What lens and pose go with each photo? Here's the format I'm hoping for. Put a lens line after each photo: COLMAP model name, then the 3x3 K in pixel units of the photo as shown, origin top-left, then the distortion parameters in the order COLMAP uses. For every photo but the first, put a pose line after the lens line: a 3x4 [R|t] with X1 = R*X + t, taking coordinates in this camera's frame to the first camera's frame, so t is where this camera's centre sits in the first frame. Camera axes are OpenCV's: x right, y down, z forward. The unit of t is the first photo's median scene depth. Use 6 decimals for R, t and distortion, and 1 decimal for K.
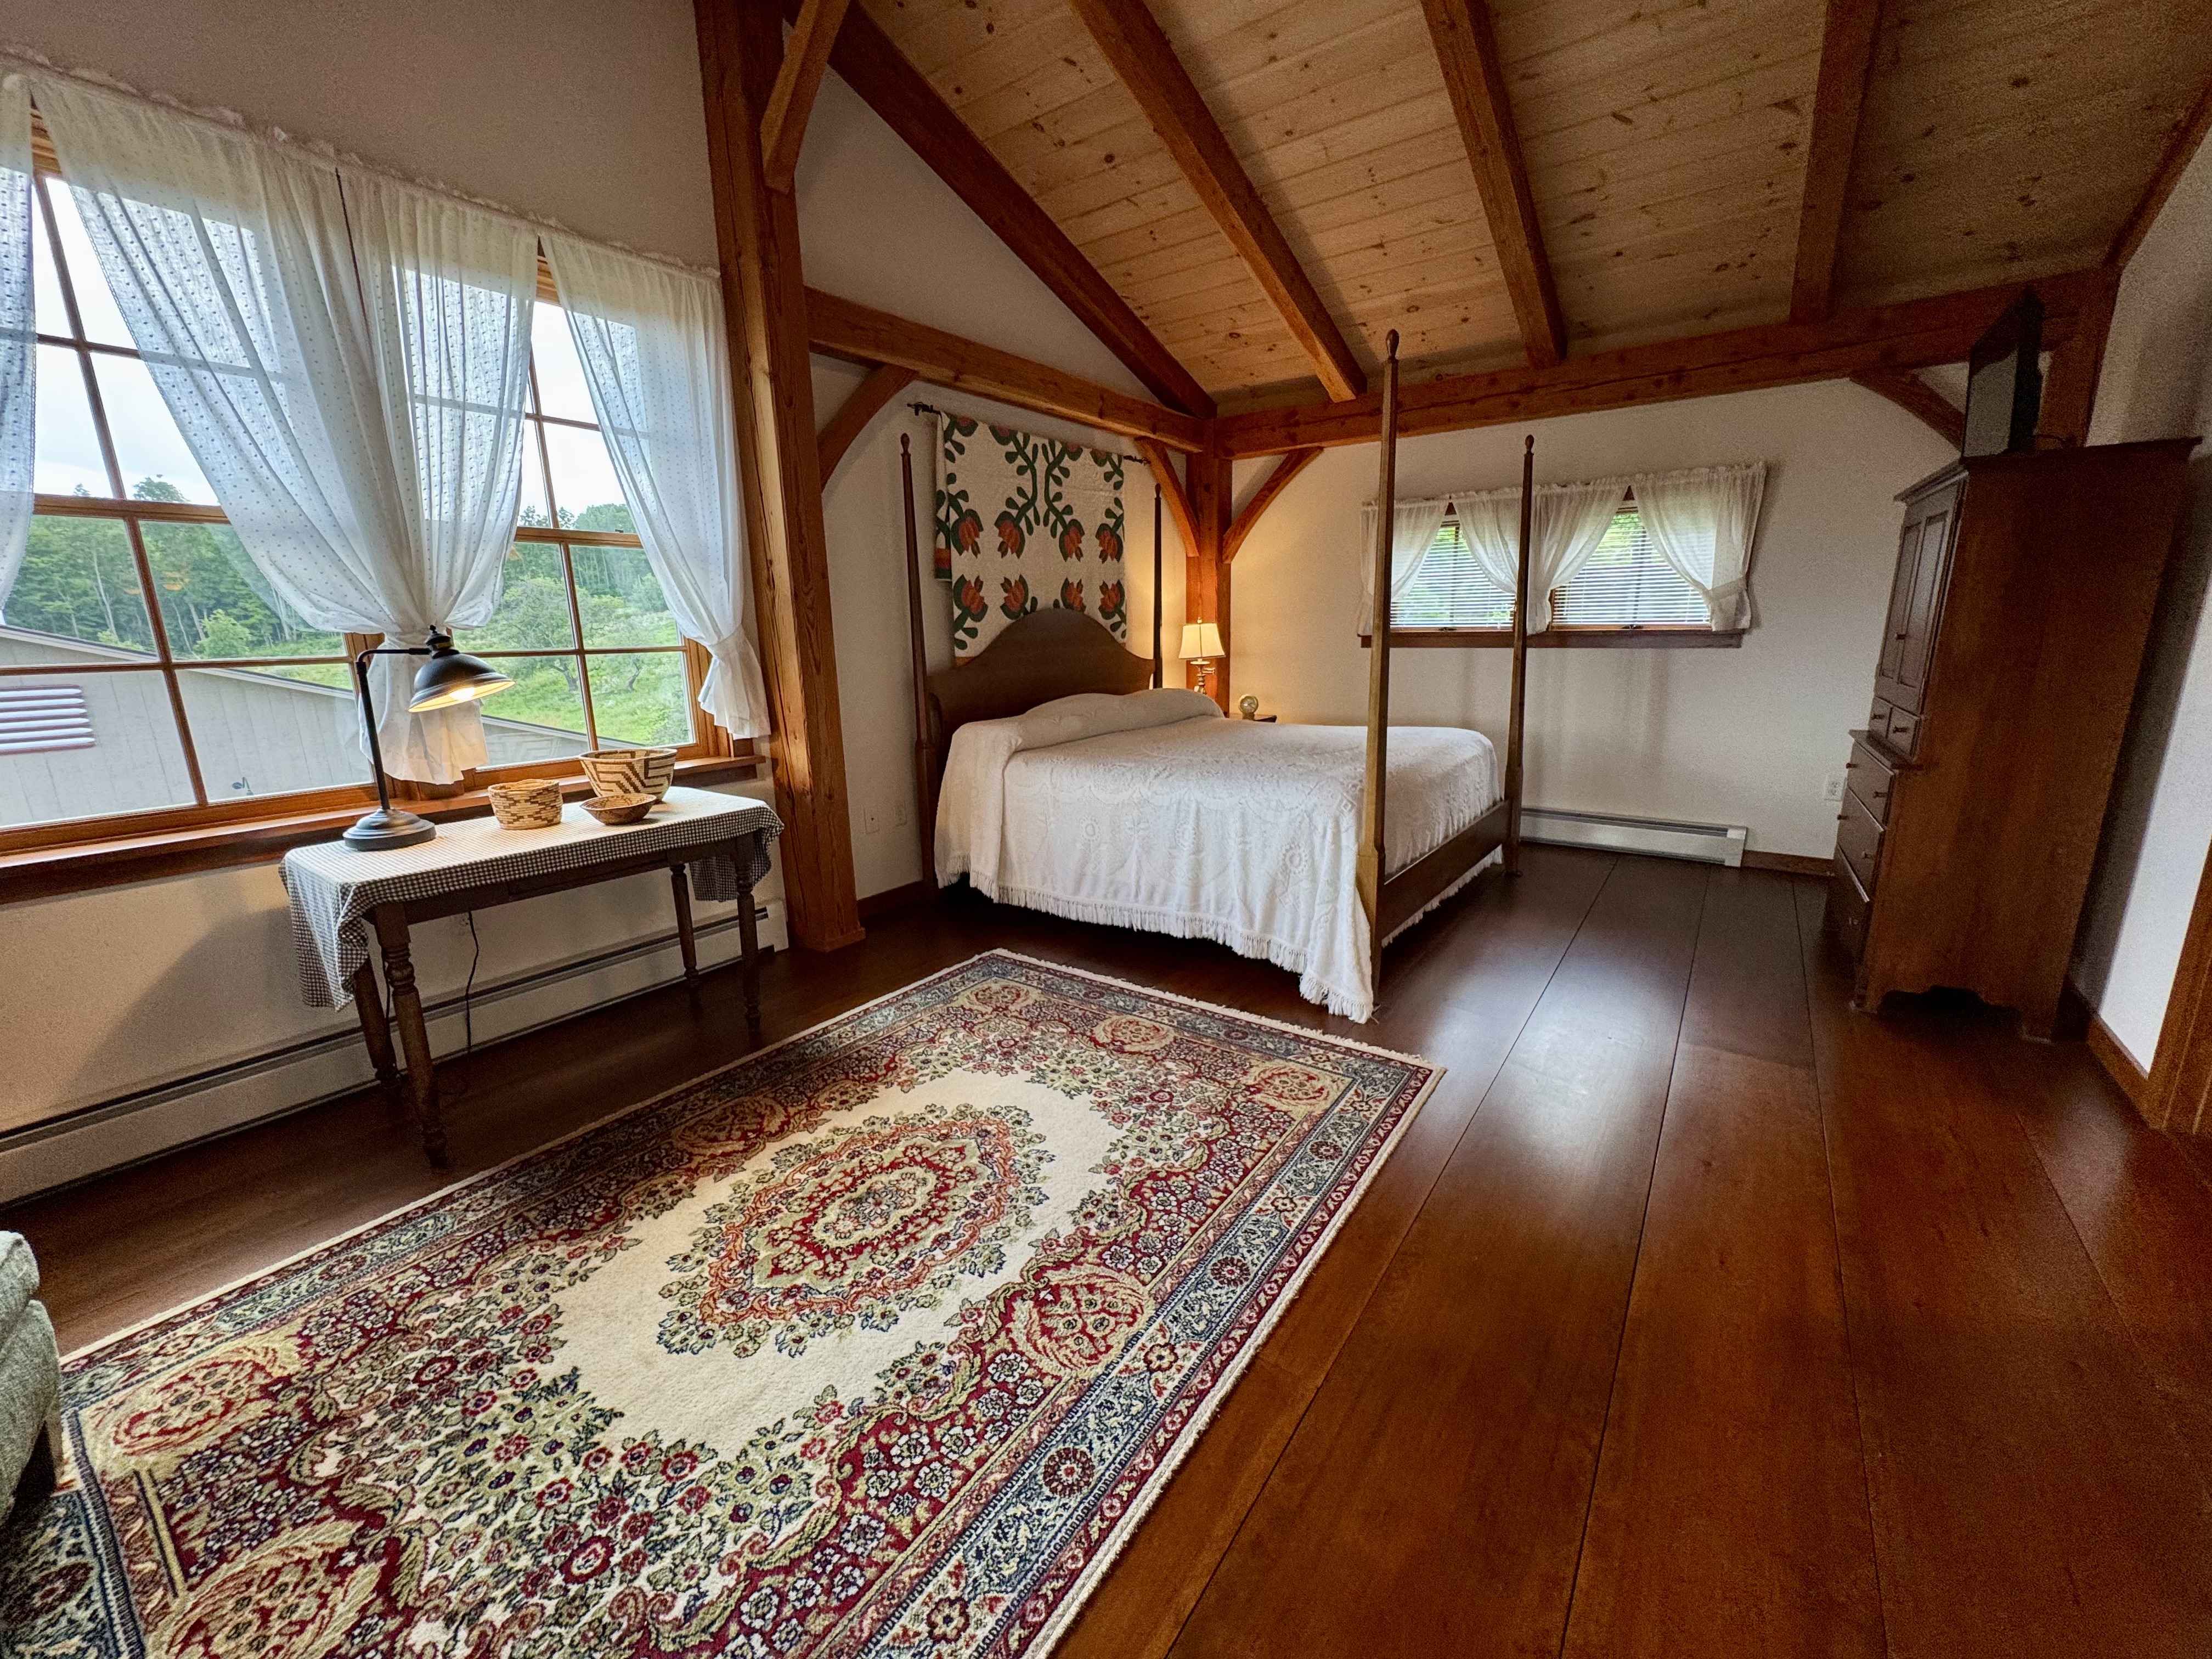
lens RADIAL K [[884.2, 0, 1105.5], [0, 884.2, 821.9], [0, 0, 1]] dist [-0.003132, -0.000038]
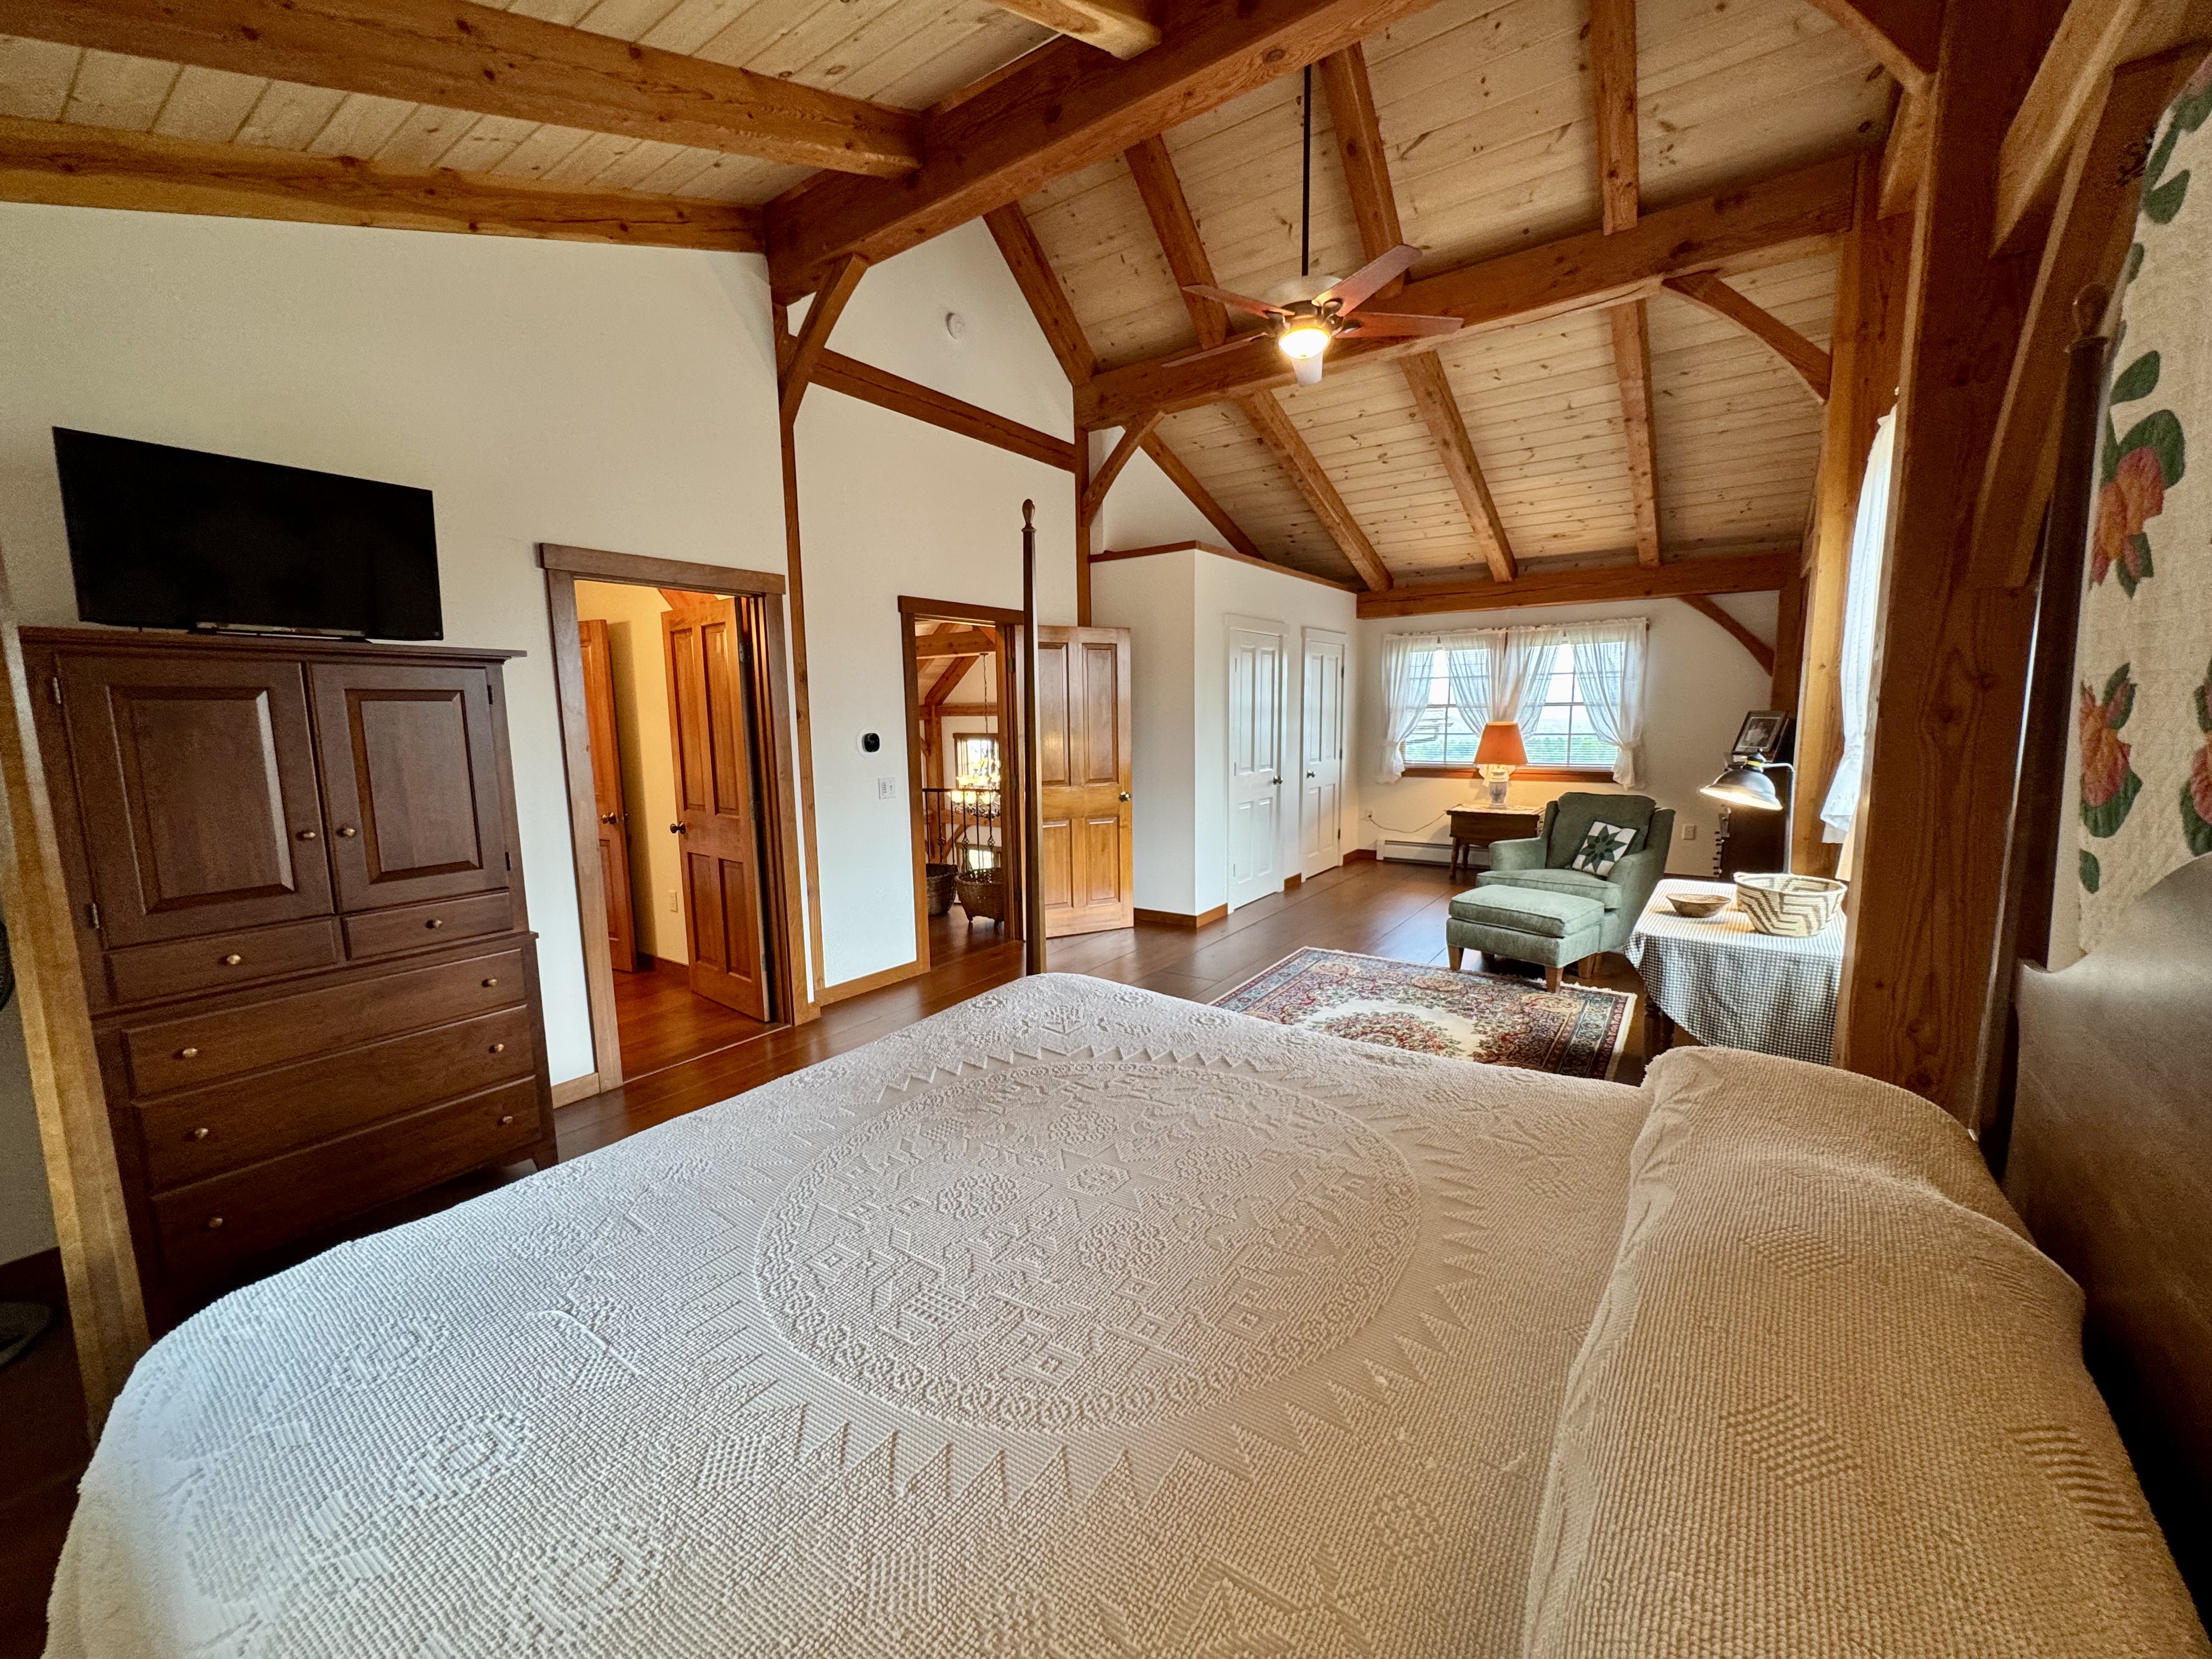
lens RADIAL K [[884.2, 0, 1107.4], [0, 884.2, 830.9], [0, 0, 1]] dist [-0.003132, -0.000038]
pose [[-0.999516, 0.027908, -0.013710, 0.428504], [0.021349, 0.936518, 0.349969, -0.879359], [0.022607, 0.349507, -0.936661, 3.334501]]
